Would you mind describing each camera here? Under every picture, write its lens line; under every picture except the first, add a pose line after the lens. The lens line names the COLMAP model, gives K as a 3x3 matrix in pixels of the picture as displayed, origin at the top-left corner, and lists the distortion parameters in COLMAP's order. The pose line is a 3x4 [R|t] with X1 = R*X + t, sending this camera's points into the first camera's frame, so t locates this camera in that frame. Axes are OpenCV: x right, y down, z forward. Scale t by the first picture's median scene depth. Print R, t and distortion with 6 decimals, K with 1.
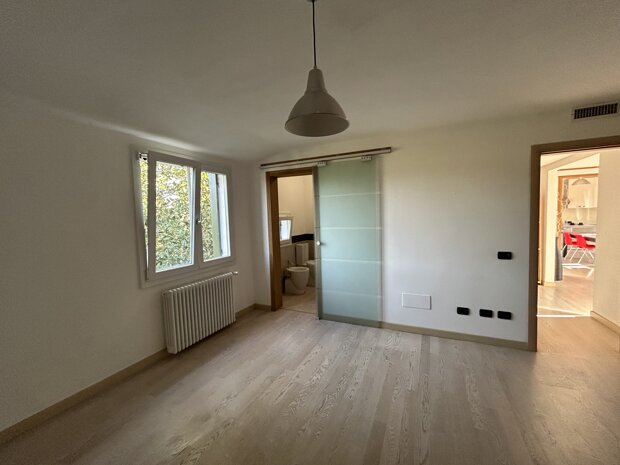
lens RADIAL K [[250.2, 0, 310.1], [0, 250.2, 231.9], [0, 0, 1]] dist [-0.000159, 0.000121]
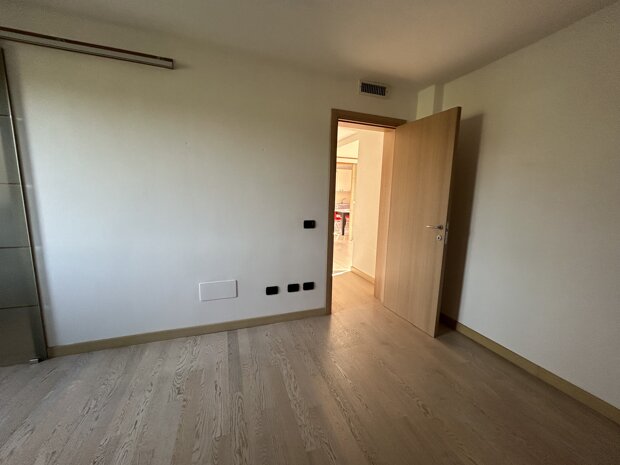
lens RADIAL K [[250.2, 0, 310.1], [0, 250.2, 231.9], [0, 0, 1]] dist [-0.000159, 0.000121]
pose [[0.708996, -0.056387, 0.702955, 0.114297], [-0.001516, 0.996674, 0.081477, 0.046045], [-0.705211, -0.058832, 0.706552, 0.325540]]
